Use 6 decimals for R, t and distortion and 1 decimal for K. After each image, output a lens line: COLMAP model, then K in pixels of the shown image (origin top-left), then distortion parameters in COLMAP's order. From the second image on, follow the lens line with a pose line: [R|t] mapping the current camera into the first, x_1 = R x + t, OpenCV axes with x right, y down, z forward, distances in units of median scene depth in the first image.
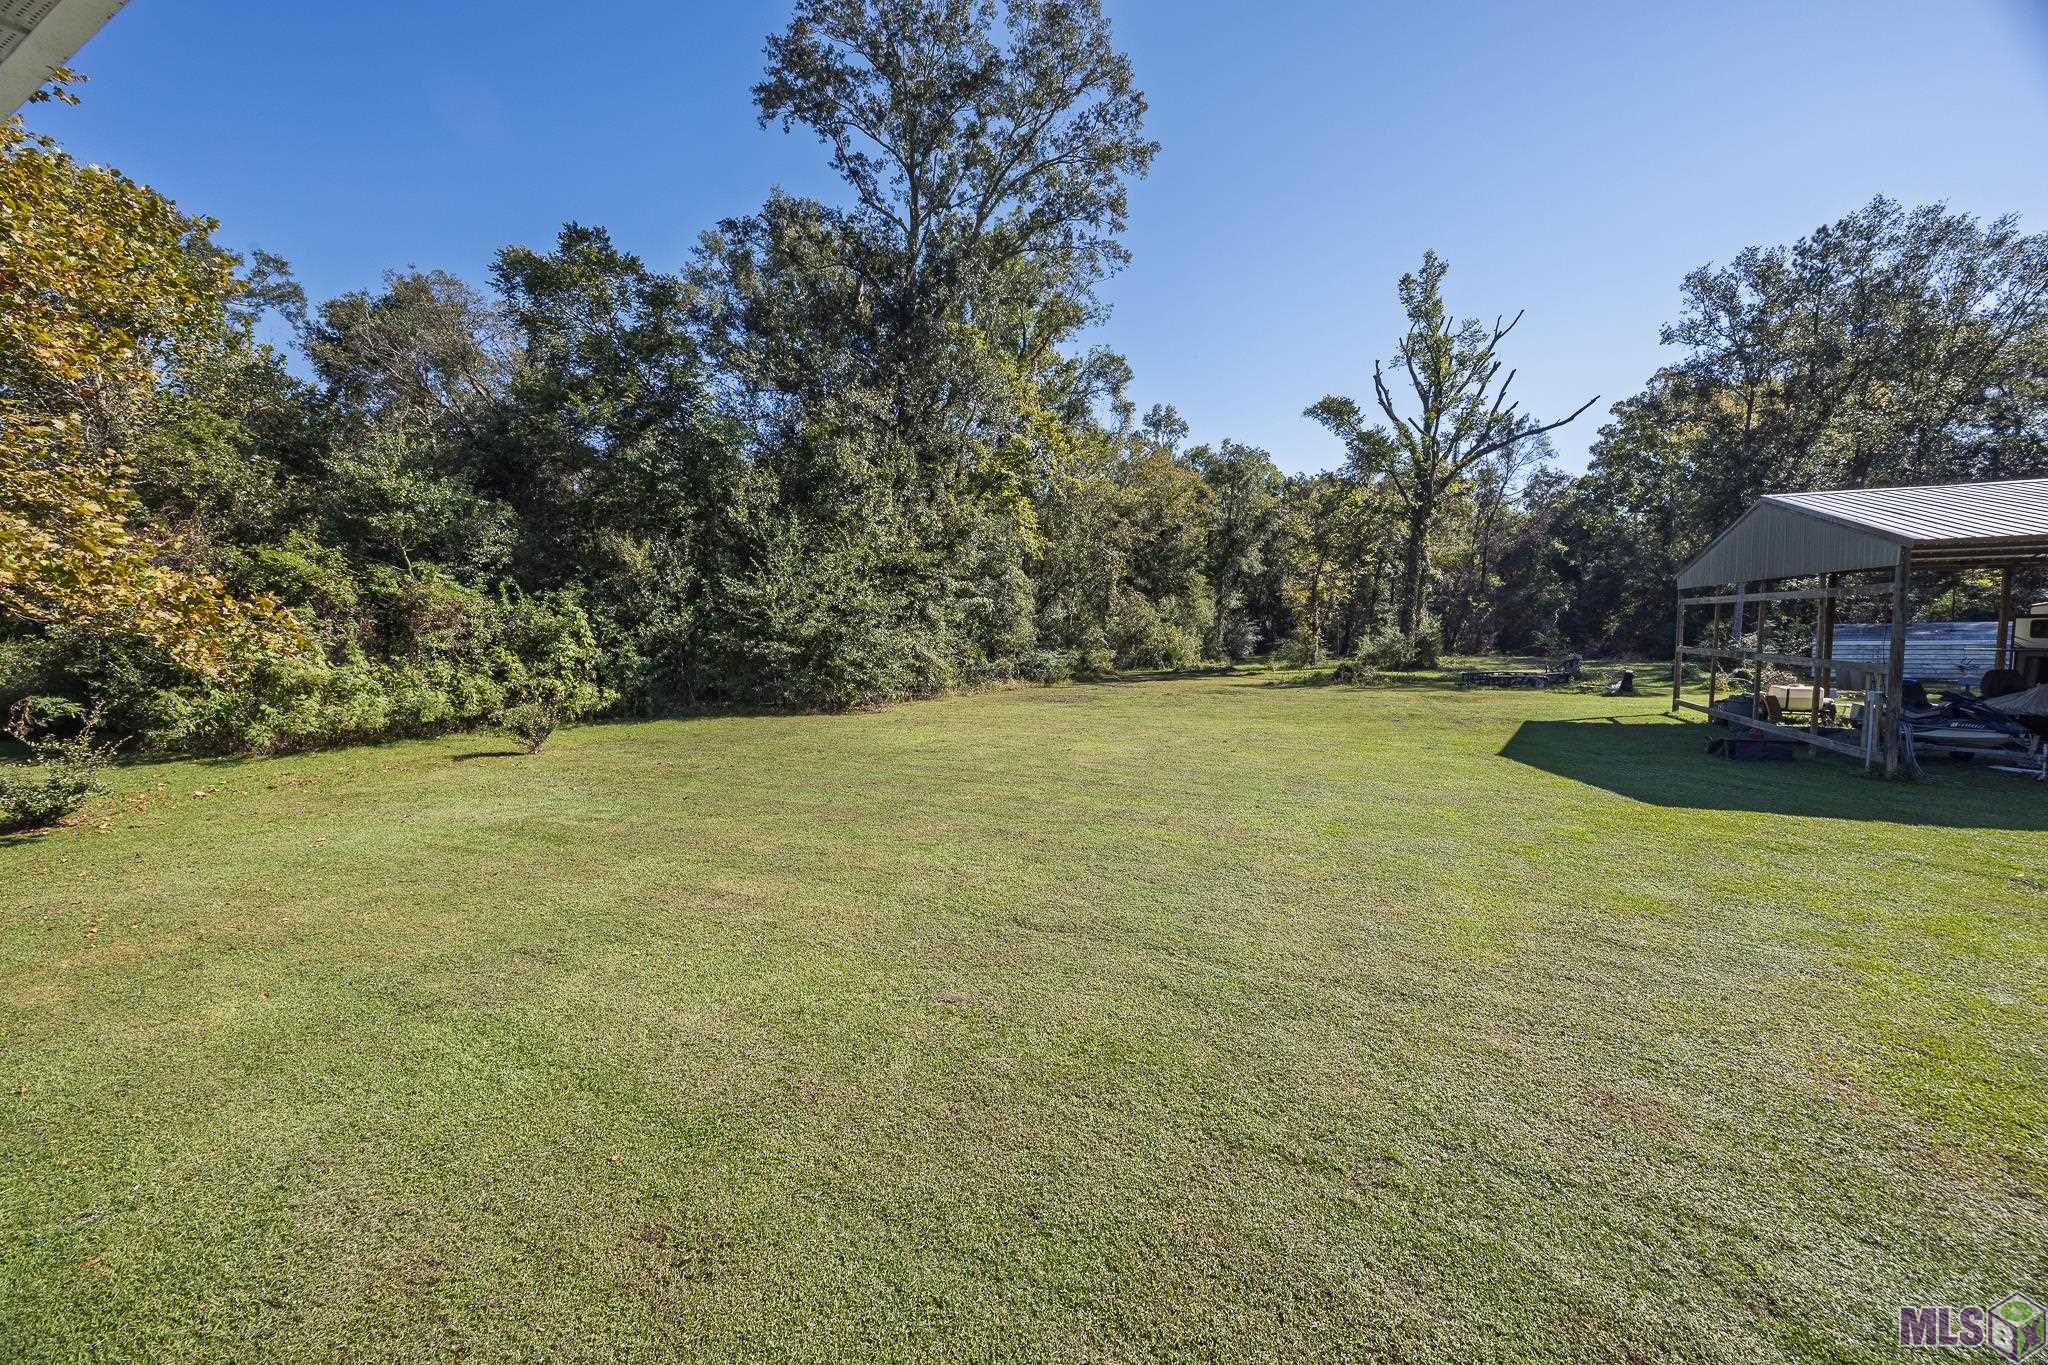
lens RADIAL K [[776.4, 0, 1014.9], [0, 776.4, 679.2], [0, 0, 1]] dist [-0.000042, -0.000759]
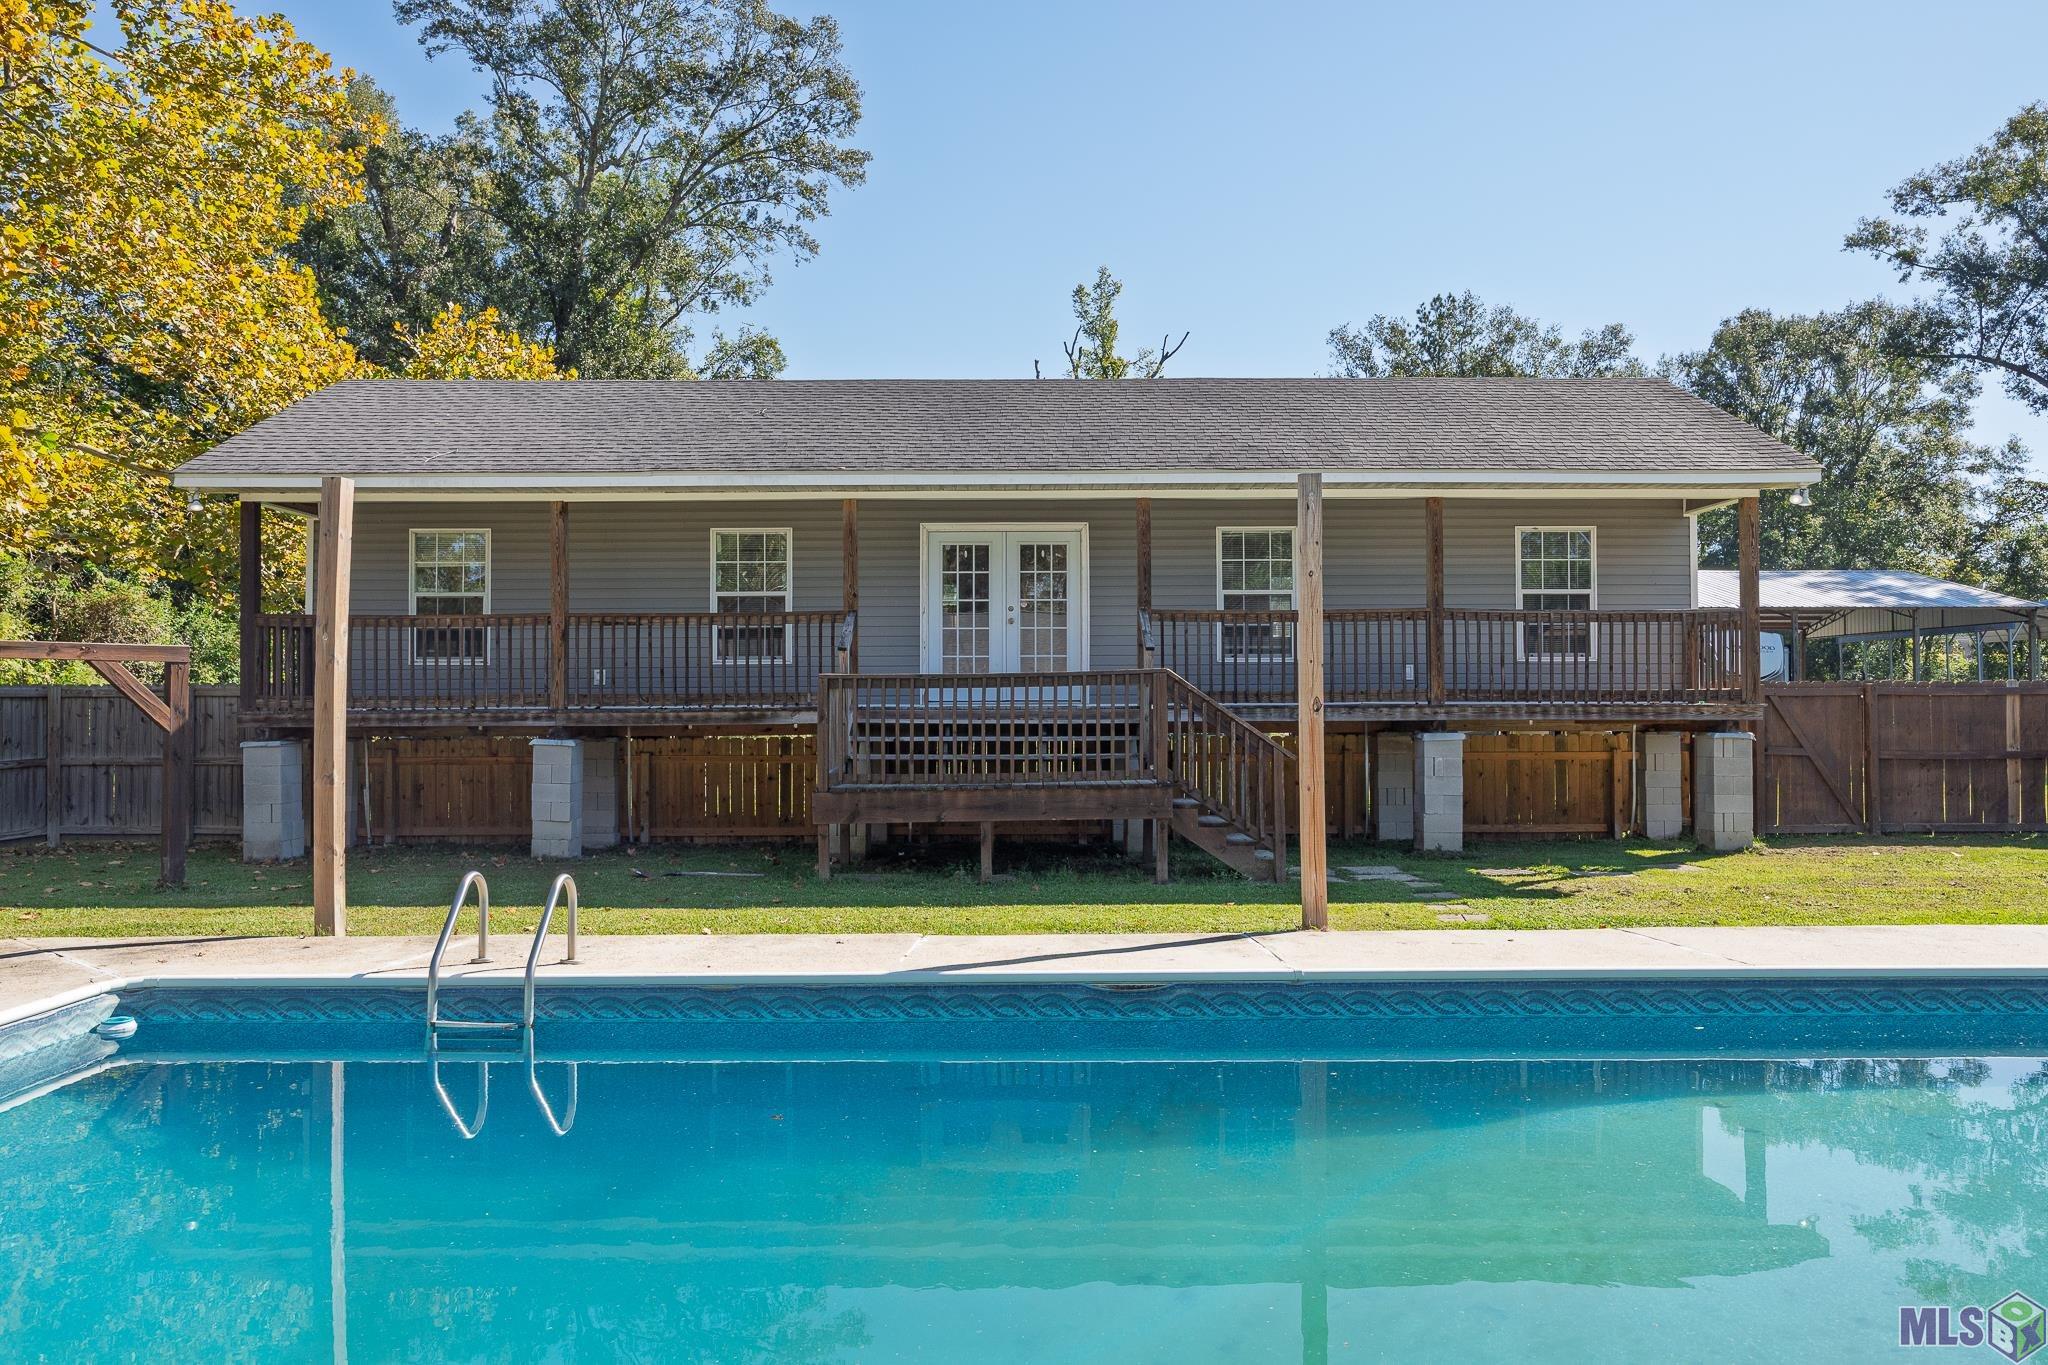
lens RADIAL K [[1412.7, 0, 1020.8], [0, 1412.7, 684.4], [0, 0, 1]] dist [-0.001782, 0.002634]
pose [[0.891022, 0.014891, 0.453716, -0.276542], [0.022804, 0.996732, -0.077497, 0.052813], [-0.453388, 0.079398, 0.887770, -0.358093]]
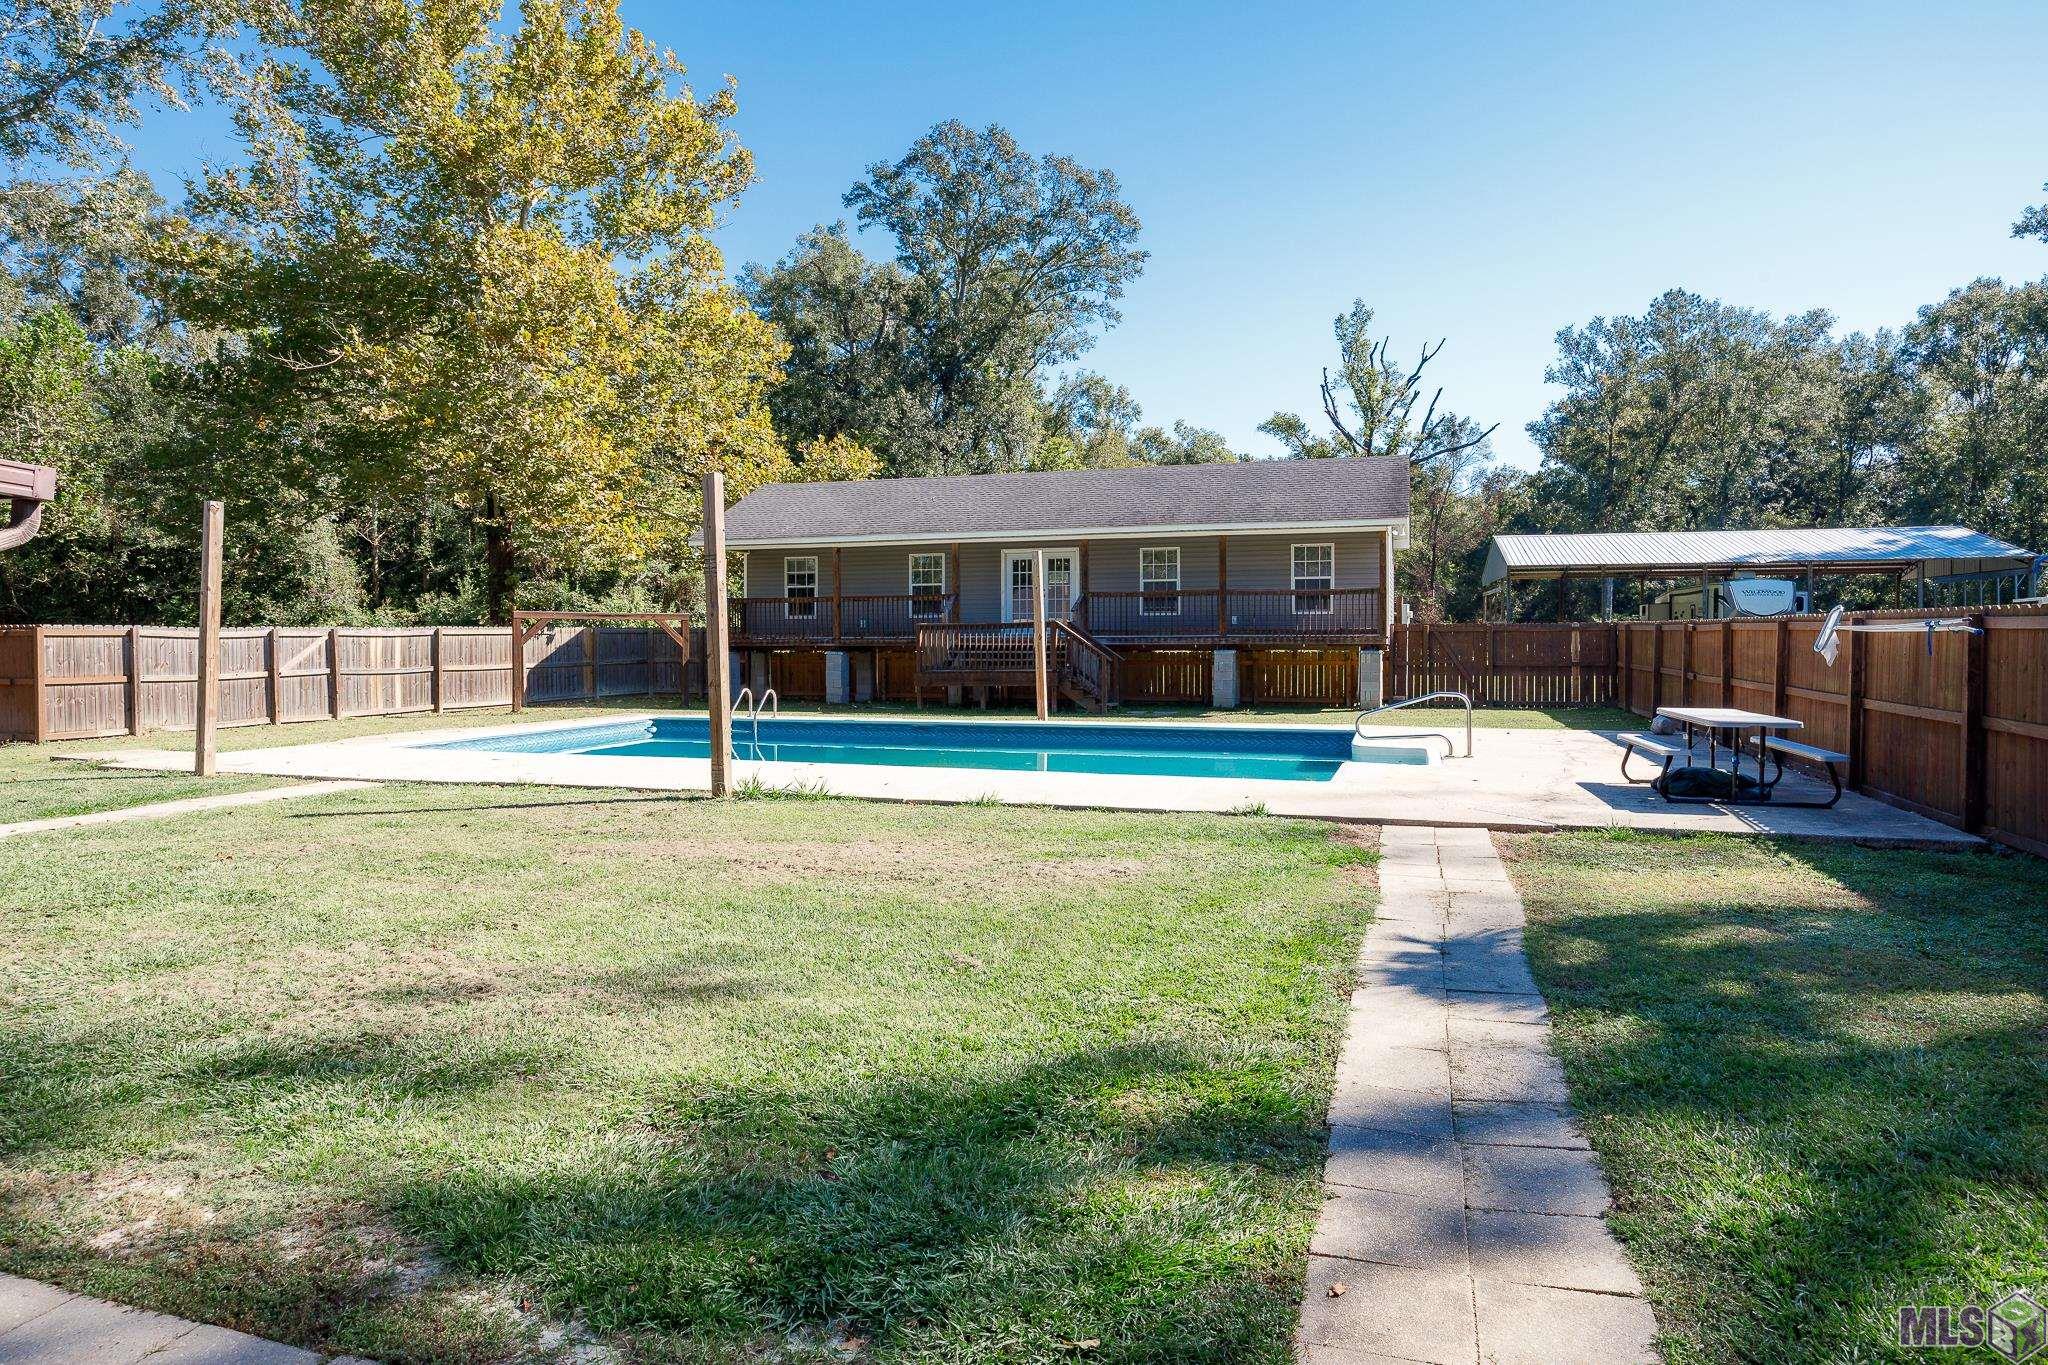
lens RADIAL K [[1187.1, 0, 1040.8], [0, 1187.1, 663.3], [0, 0, 1]] dist [-0.004945, -0.001590]
pose [[0.986199, 0.003435, 0.165530, -0.223929], [0.003855, 0.999037, -0.043696, 0.070563], [-0.165521, 0.043731, 0.985236, -0.638537]]
